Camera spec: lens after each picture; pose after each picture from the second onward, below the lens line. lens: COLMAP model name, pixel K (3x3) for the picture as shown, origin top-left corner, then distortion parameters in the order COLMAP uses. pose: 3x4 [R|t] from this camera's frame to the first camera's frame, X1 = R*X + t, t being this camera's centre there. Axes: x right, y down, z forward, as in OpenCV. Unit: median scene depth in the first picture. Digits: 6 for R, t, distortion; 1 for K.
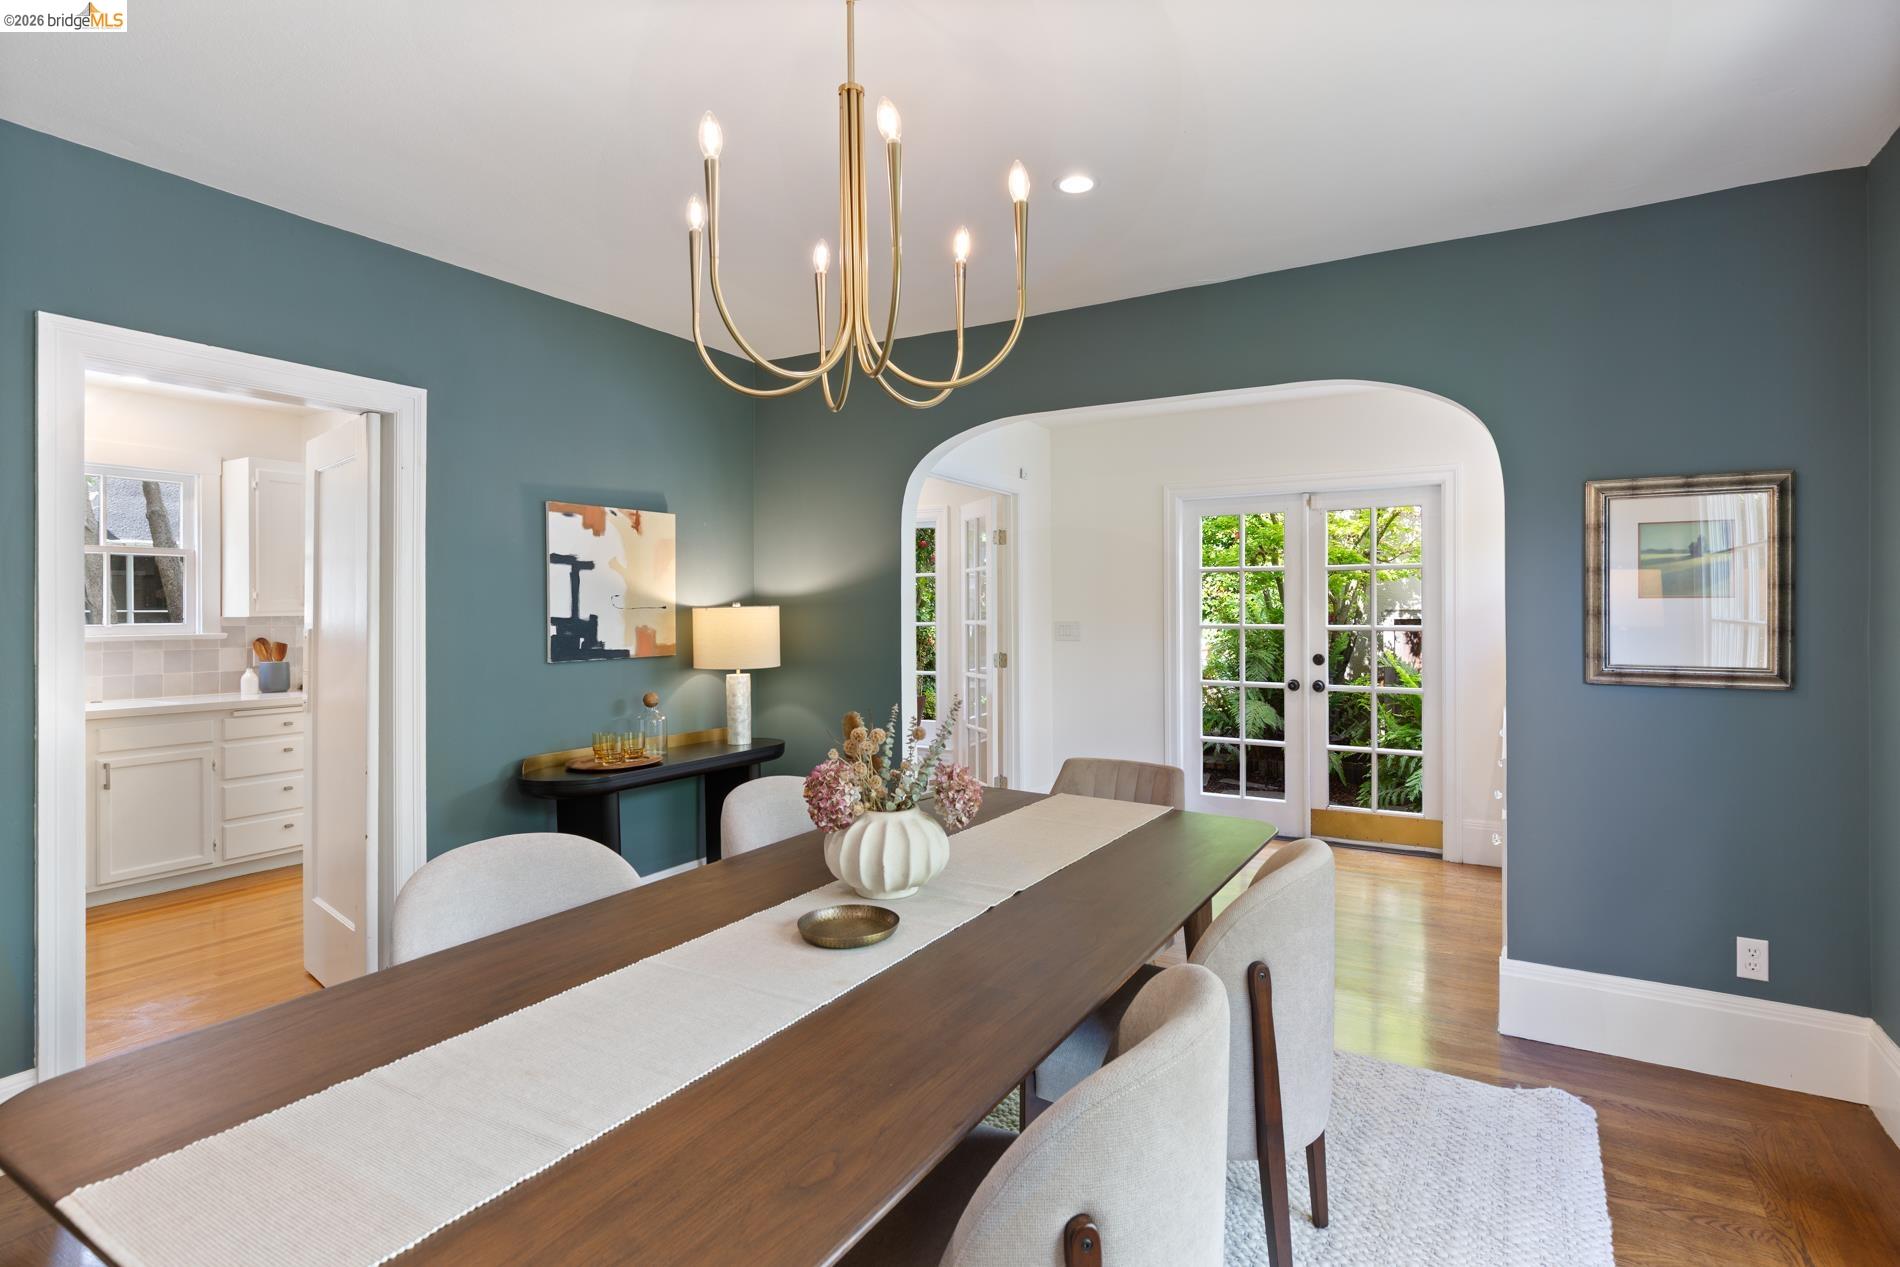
lens RADIAL K [[955.8, 0, 955.1], [0, 955.8, 619.0], [0, 0, 1]] dist [0.002550, 0.000351]
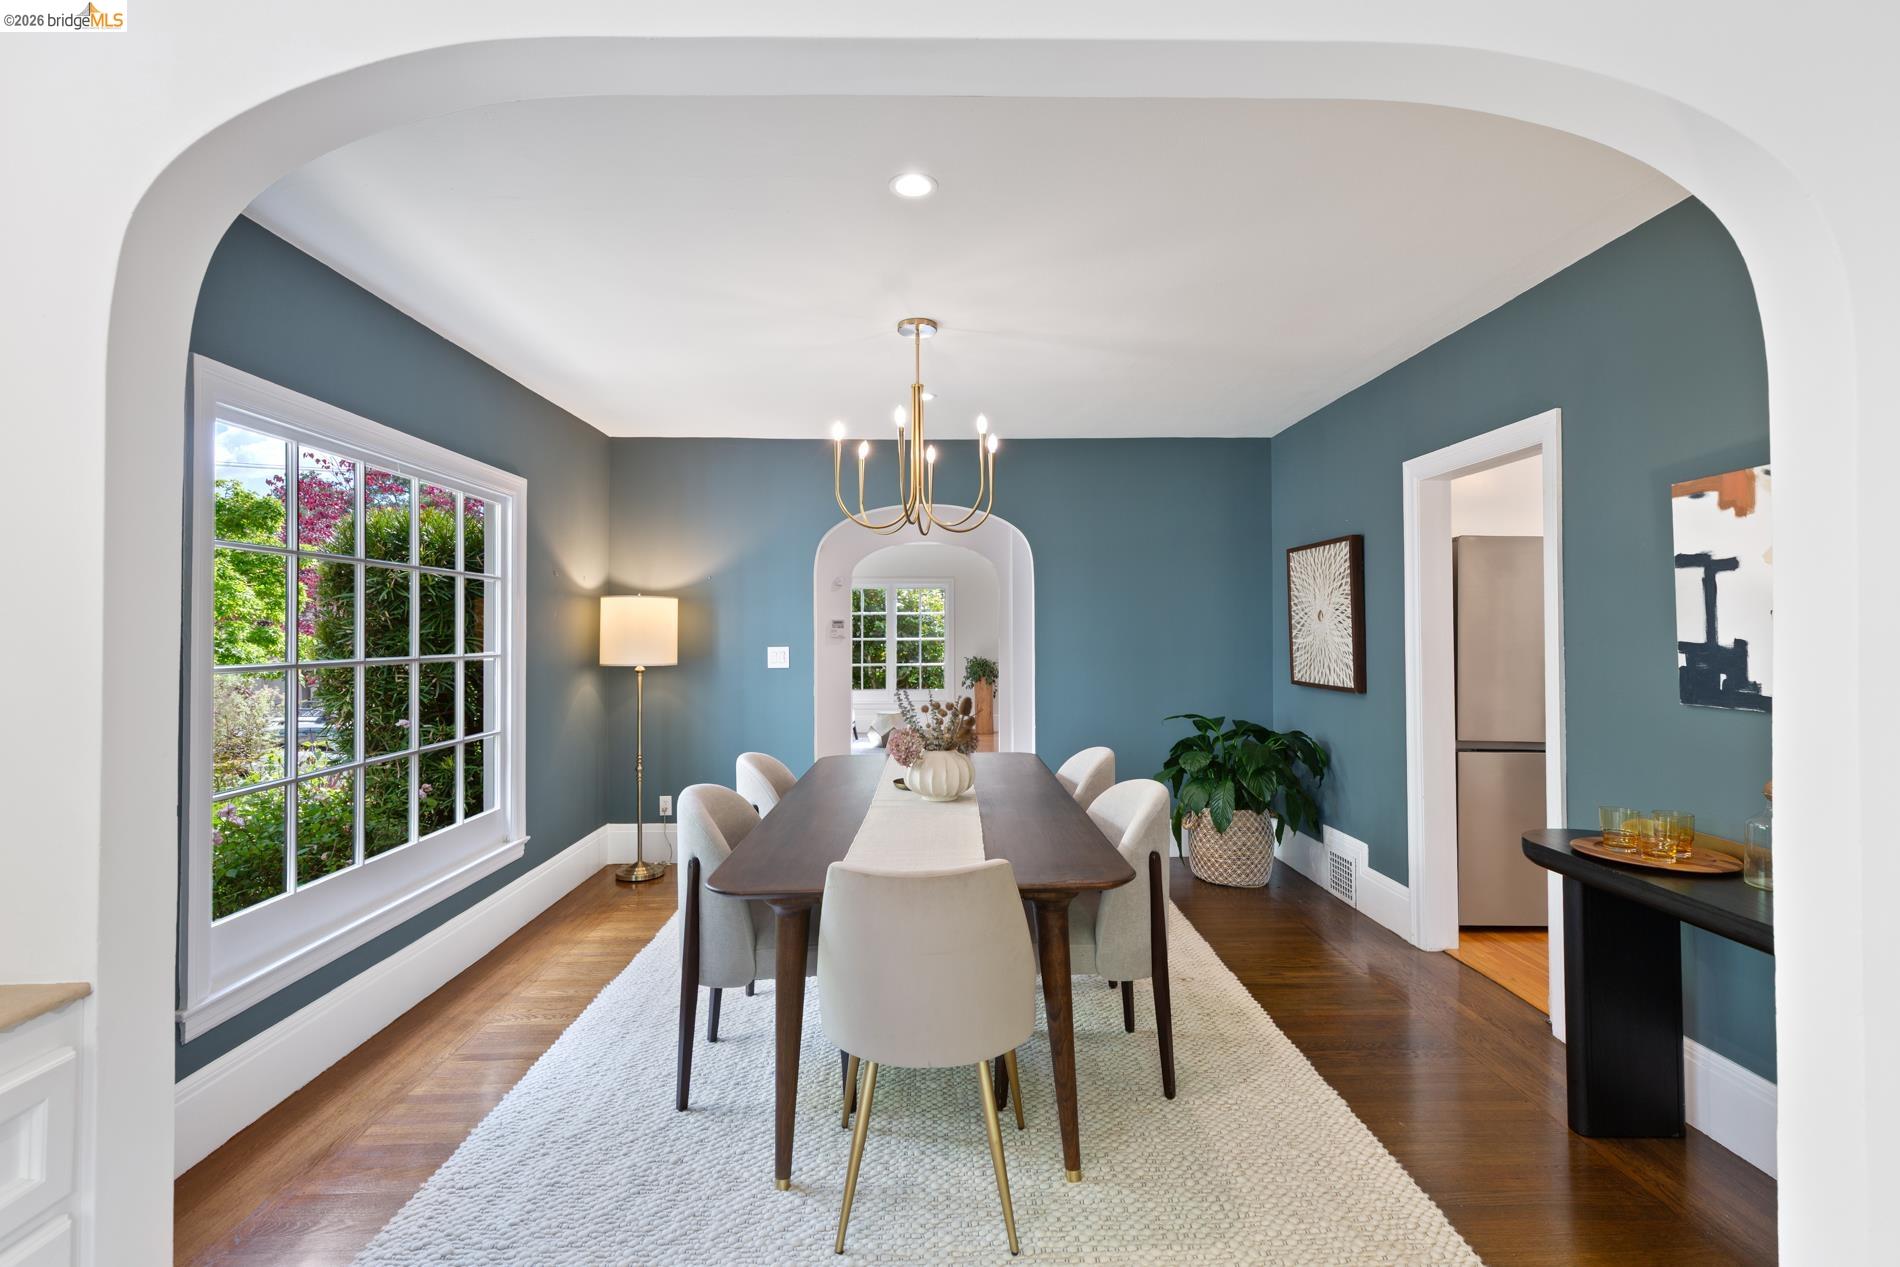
lens RADIAL K [[873.3, 0, 950.3], [0, 873.3, 628.7], [0, 0, 1]] dist [-0.000600, -0.000039]
pose [[-0.847201, -0.001937, -0.531270, 0.393956], [-0.004161, 0.999987, 0.002989, -0.011474], [0.531257, 0.004743, -0.847198, 1.242665]]
